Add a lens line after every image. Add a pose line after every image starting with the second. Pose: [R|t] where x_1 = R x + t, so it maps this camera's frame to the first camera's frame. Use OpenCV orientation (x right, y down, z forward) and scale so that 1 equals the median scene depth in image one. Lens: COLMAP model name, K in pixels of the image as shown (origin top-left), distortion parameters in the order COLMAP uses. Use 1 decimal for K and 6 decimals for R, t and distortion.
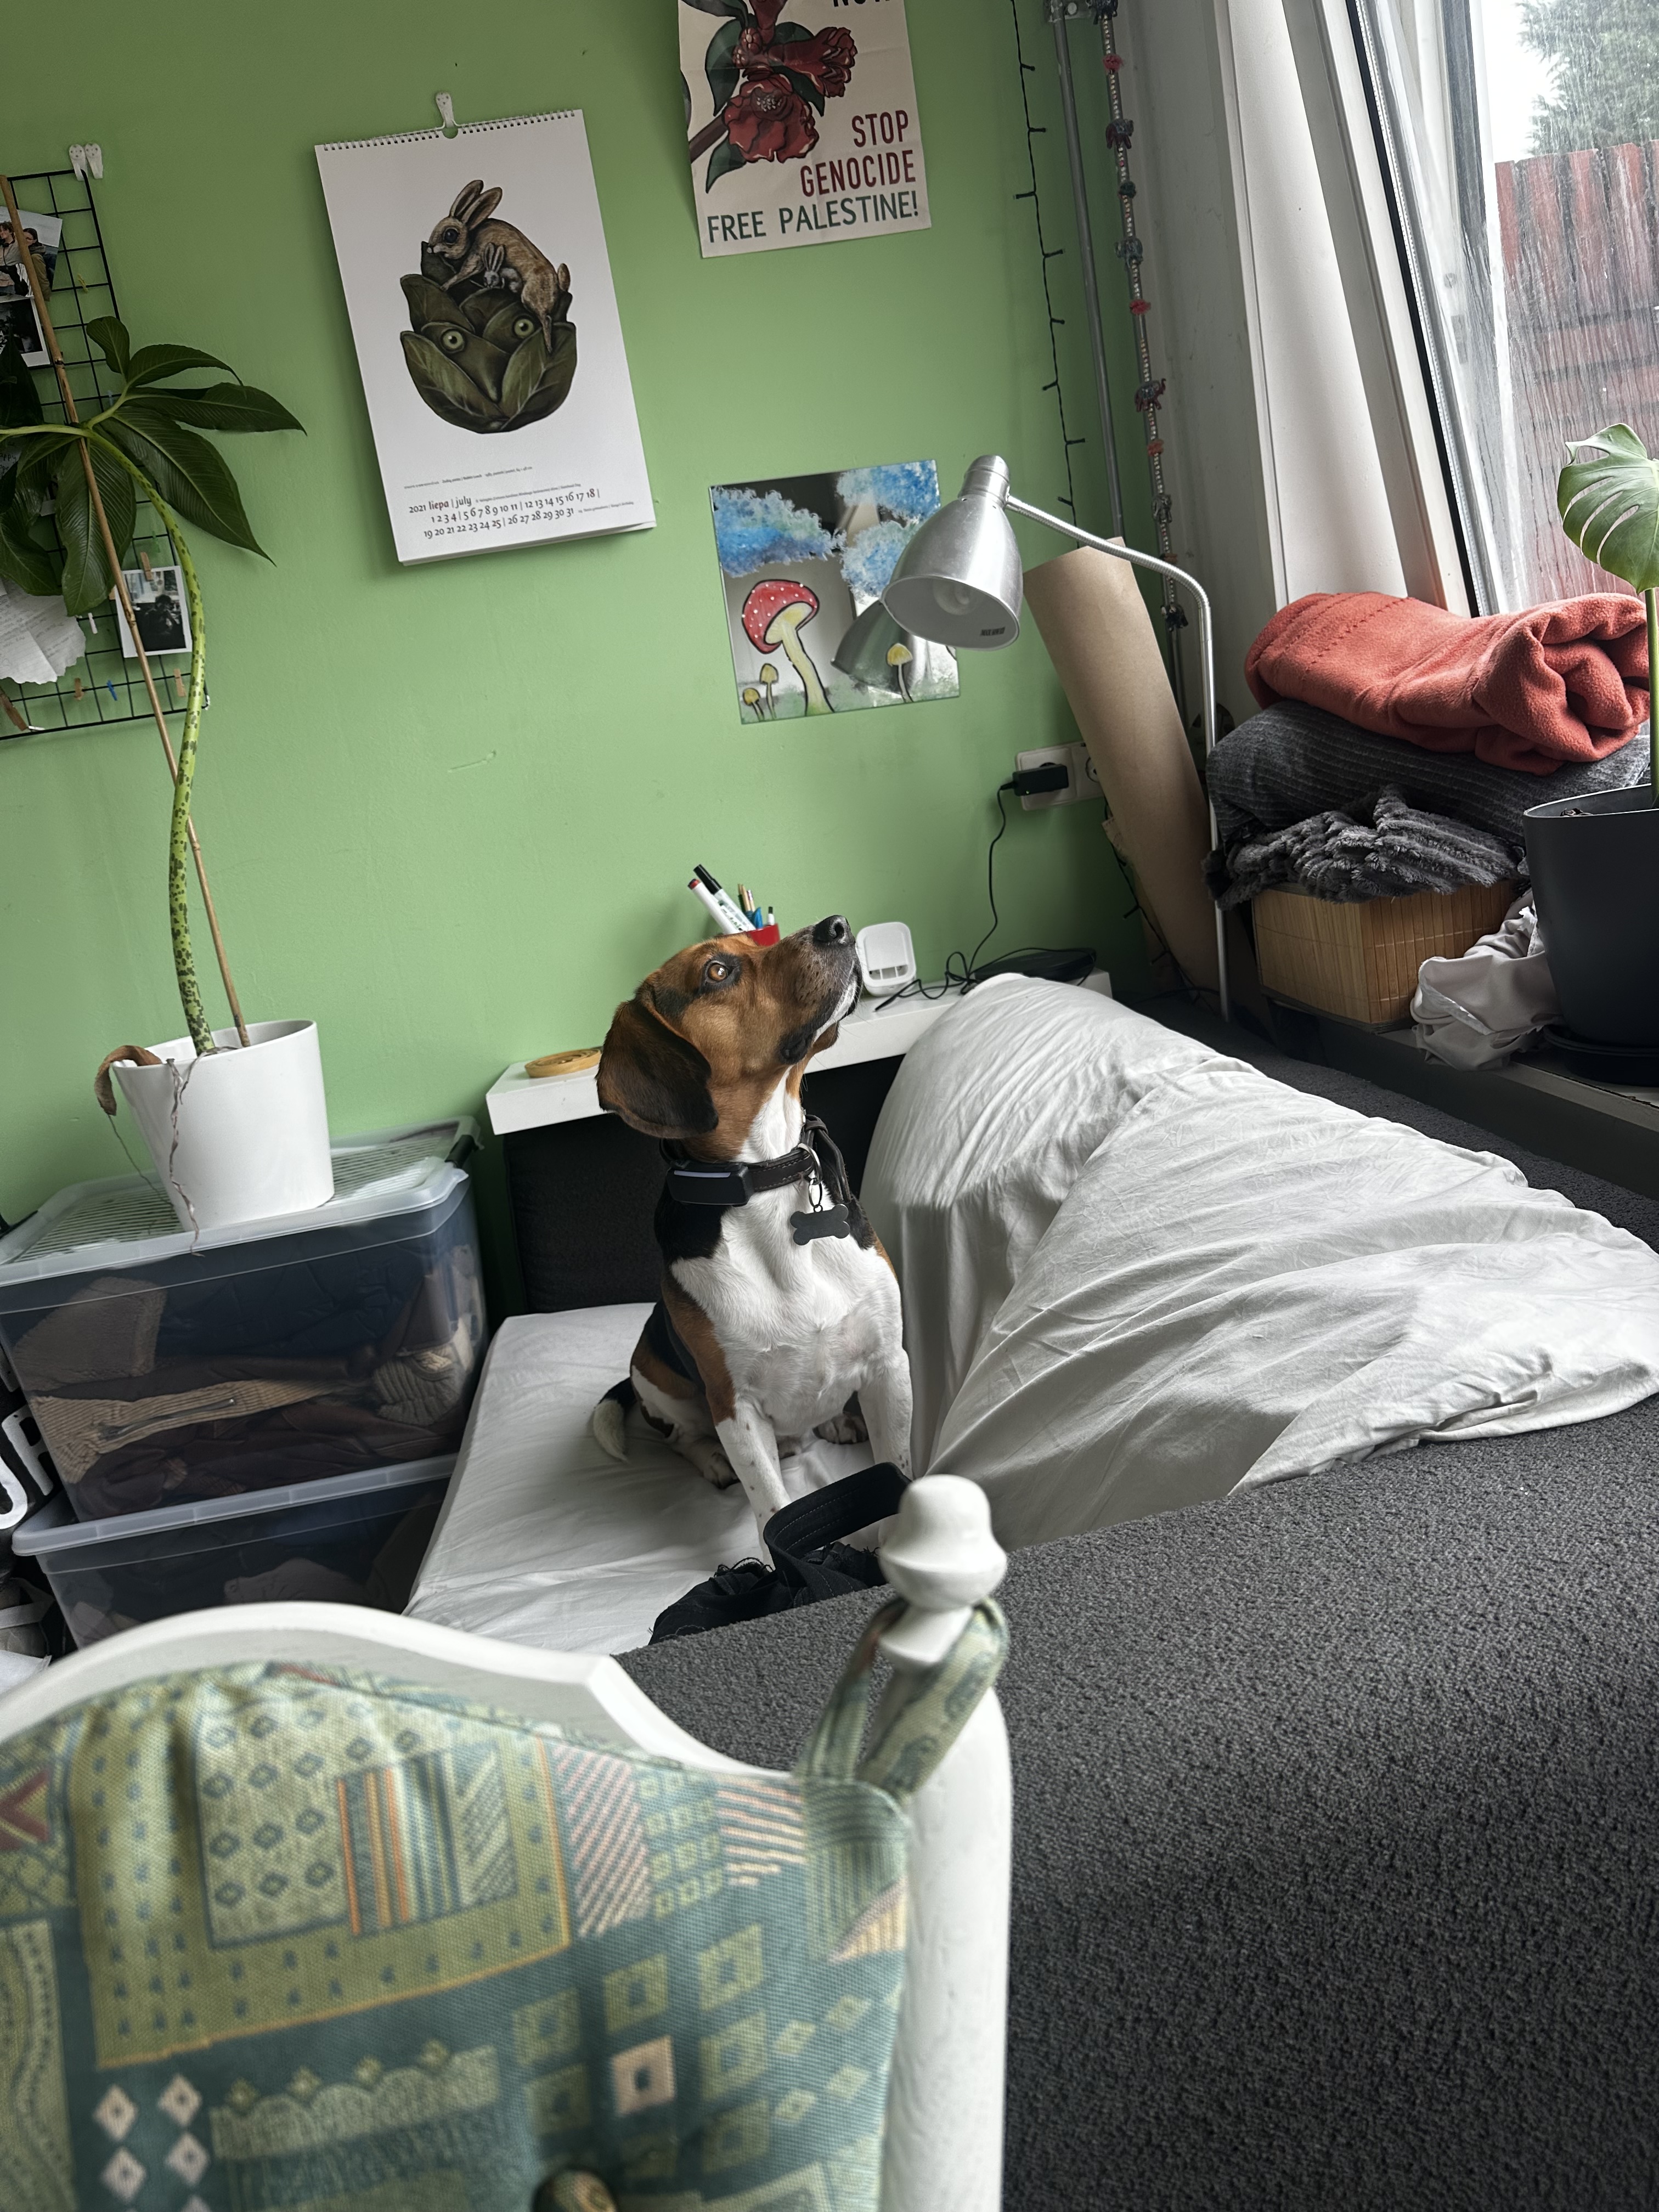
lens RADIAL K [[1724.6, 0, 829.5], [0, 1724.6, 1106.0], [0, 0, 1]] dist [-0.011194, -0.012943]
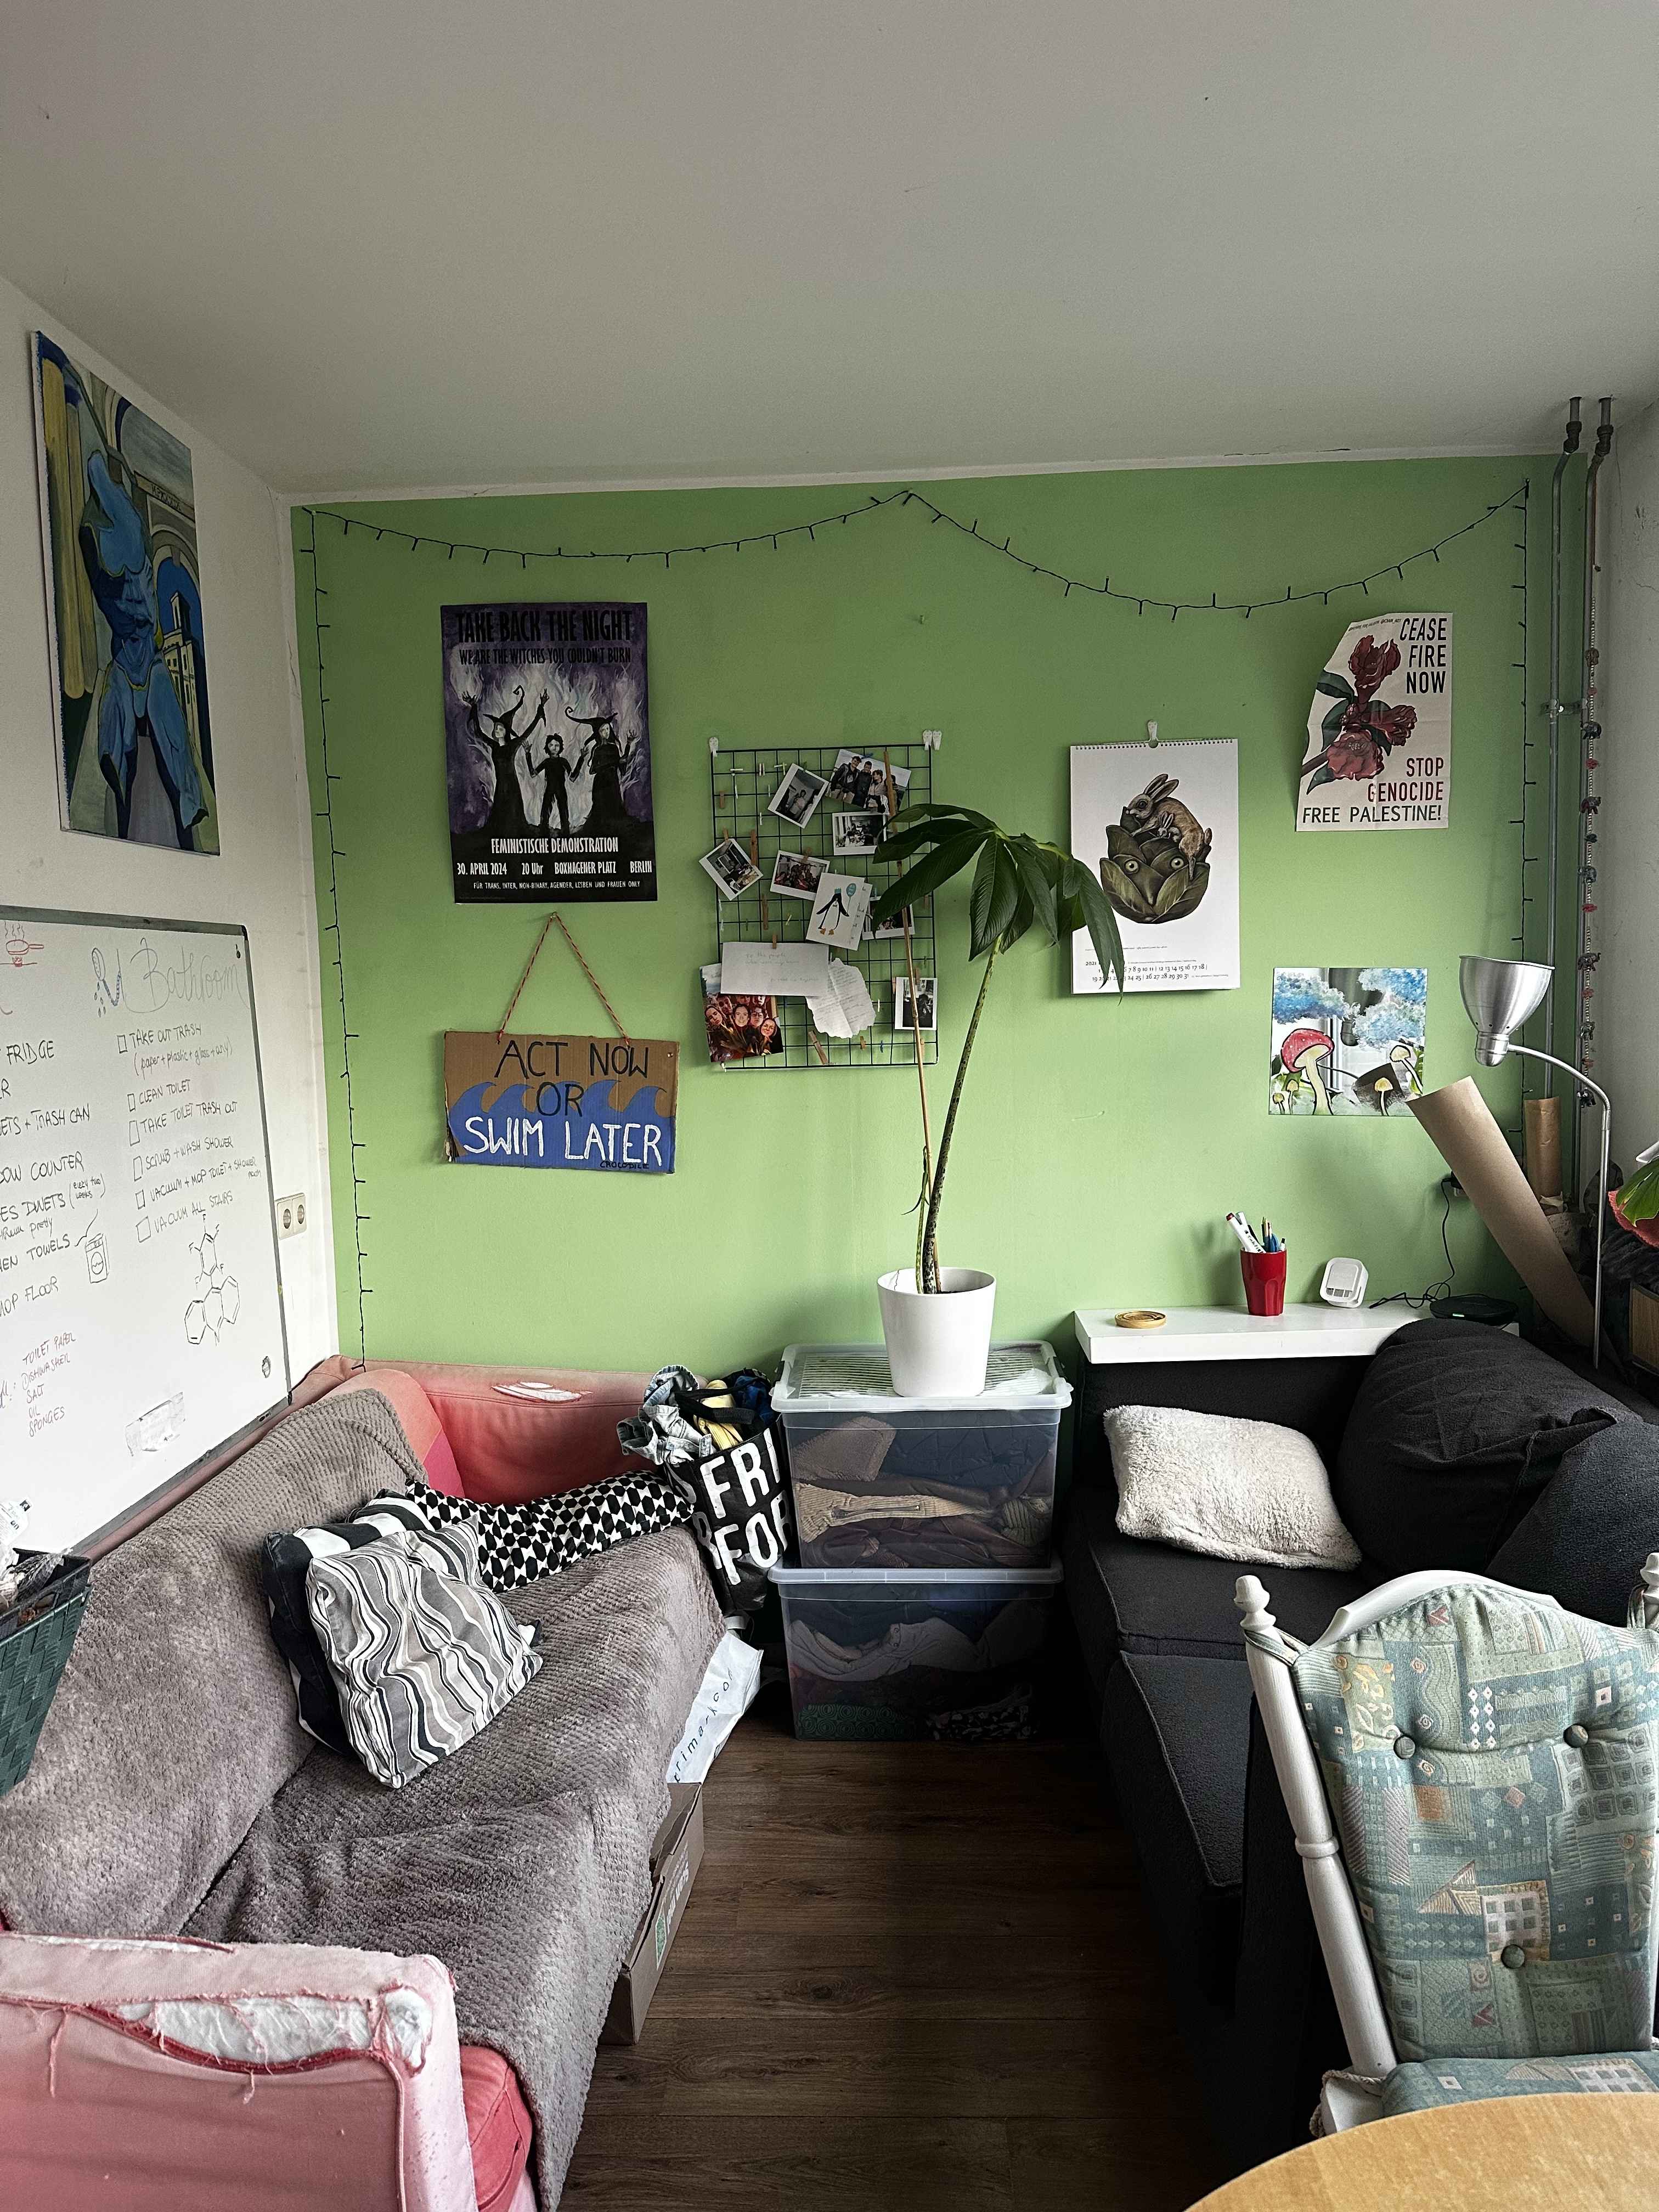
lens RADIAL K [[1582.4, 0, 829.5], [0, 1582.4, 1106.0], [0, 0, 1]] dist [0.141816, -0.443922]
pose [[0.978418, 0.143146, -0.149024, -0.243672], [-0.160879, 0.980296, -0.114621, -0.009517], [0.129680, 0.136122, 0.982168, -0.473539]]
